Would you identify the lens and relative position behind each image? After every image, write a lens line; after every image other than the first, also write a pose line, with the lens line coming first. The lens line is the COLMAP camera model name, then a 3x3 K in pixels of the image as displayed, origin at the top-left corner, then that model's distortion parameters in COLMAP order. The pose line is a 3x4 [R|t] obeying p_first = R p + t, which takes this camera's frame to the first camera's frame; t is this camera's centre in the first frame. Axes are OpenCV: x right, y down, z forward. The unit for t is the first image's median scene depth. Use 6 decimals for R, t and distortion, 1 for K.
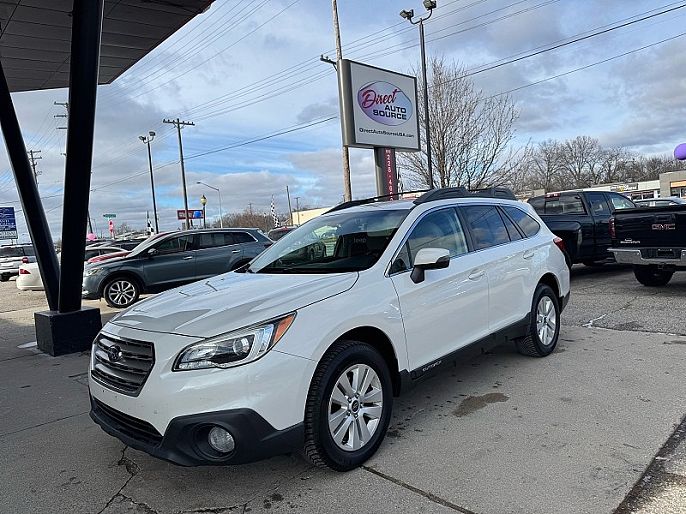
lens RADIAL K [[468.1, 0, 337.4], [0, 468.1, 257.7], [0, 0, 1]] dist [0.014448, -0.016052]
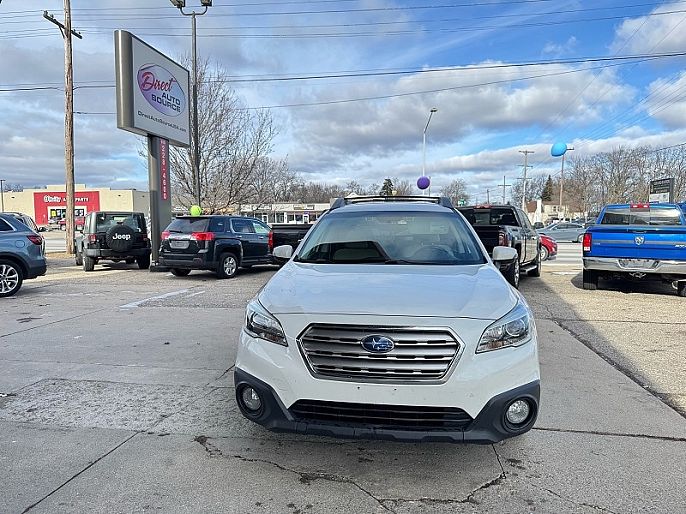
lens RADIAL K [[468.1, 0, 340.0], [0, 468.1, 256.5], [0, 0, 1]] dist [0.014448, -0.016052]
pose [[0.806285, 0.043964, 0.589891, -0.149679], [-0.036993, 0.999030, -0.023894, 0.008253], [-0.590370, -0.002557, 0.807129, 0.043984]]
